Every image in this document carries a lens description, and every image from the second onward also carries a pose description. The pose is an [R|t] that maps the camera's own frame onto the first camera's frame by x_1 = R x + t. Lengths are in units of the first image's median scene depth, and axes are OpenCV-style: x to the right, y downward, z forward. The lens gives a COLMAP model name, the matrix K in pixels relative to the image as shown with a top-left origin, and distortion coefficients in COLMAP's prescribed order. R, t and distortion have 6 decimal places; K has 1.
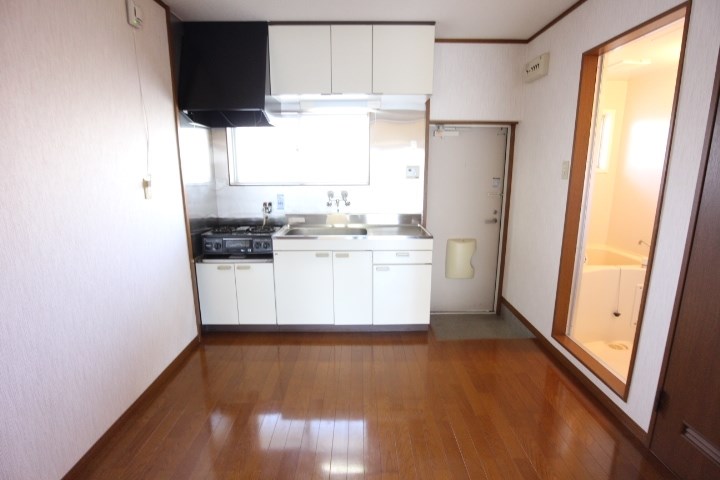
lens RADIAL K [[368.9, 0, 364.6], [0, 368.9, 244.5], [0, 0, 1]] dist [-0.012001, 0.004214]
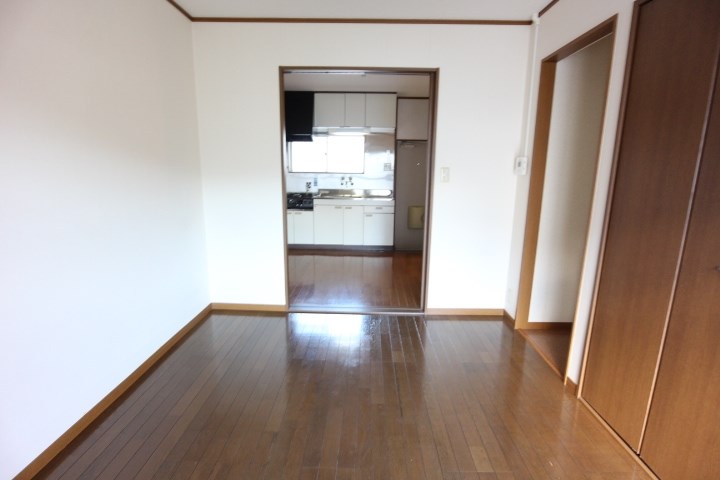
lens RADIAL K [[368.9, 0, 362.0], [0, 368.9, 244.4], [0, 0, 1]] dist [-0.012001, 0.004214]
pose [[0.999371, 0.021667, -0.028073, 0.065707], [-0.021648, 0.999765, 0.000966, 0.202183], [0.028088, -0.000358, 0.999605, -0.896043]]
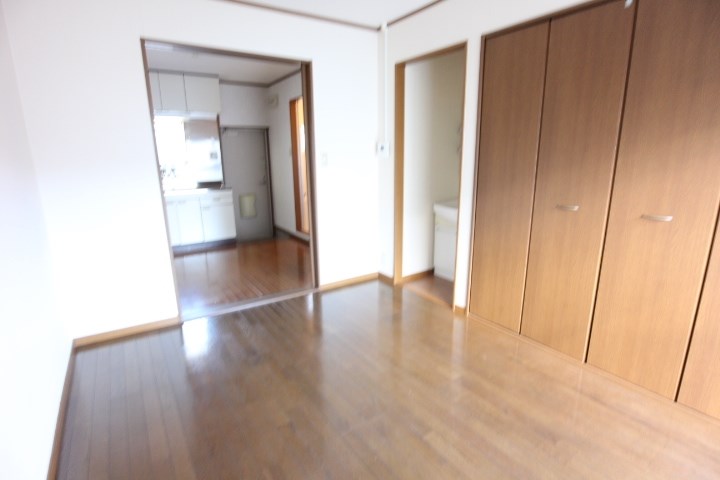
lens RADIAL K [[368.9, 0, 356.6], [0, 368.9, 241.8], [0, 0, 1]] dist [-0.012001, 0.004214]
pose [[0.849942, -0.135102, 0.509260, -0.246236], [0.123421, 0.990725, 0.056844, 0.199861], [-0.512216, 0.014540, 0.858733, -0.871891]]
